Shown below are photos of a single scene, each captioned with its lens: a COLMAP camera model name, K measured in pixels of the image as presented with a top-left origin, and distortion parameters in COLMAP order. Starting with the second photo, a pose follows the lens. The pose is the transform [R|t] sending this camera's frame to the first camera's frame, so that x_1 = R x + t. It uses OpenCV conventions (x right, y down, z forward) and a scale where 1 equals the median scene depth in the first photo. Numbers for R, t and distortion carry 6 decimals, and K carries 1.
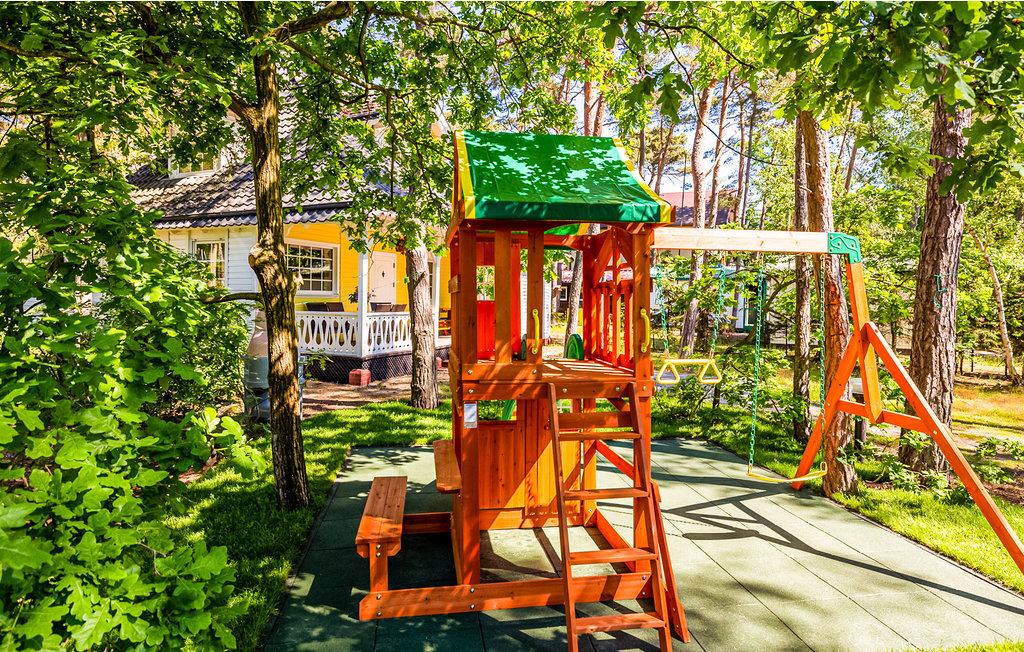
lens RADIAL K [[506.1, 0, 512.0], [0, 506.1, 326.0], [0, 0, 1]] dist [0.001441, -0.000142]
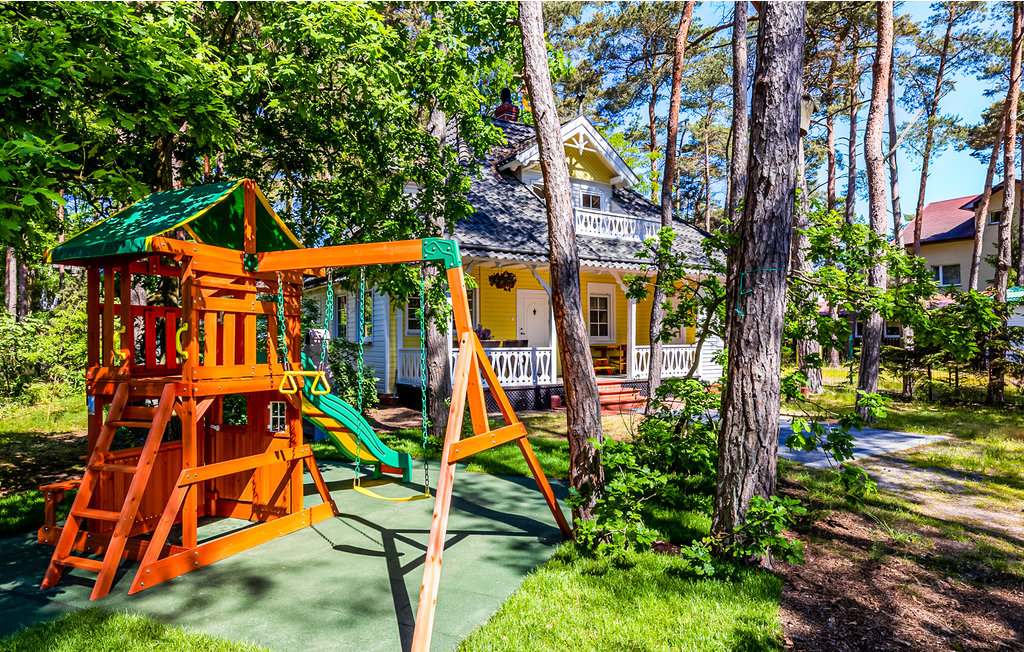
lens RADIAL K [[535.4, 0, 512.0], [0, 535.4, 326.0], [0, 0, 1]] dist [-0.000317, -0.000420]
pose [[0.868731, -0.031382, -0.494289, 0.980520], [-0.004285, 0.997477, -0.070859, 0.036497], [0.495266, 0.063675, 0.866405, 0.166189]]
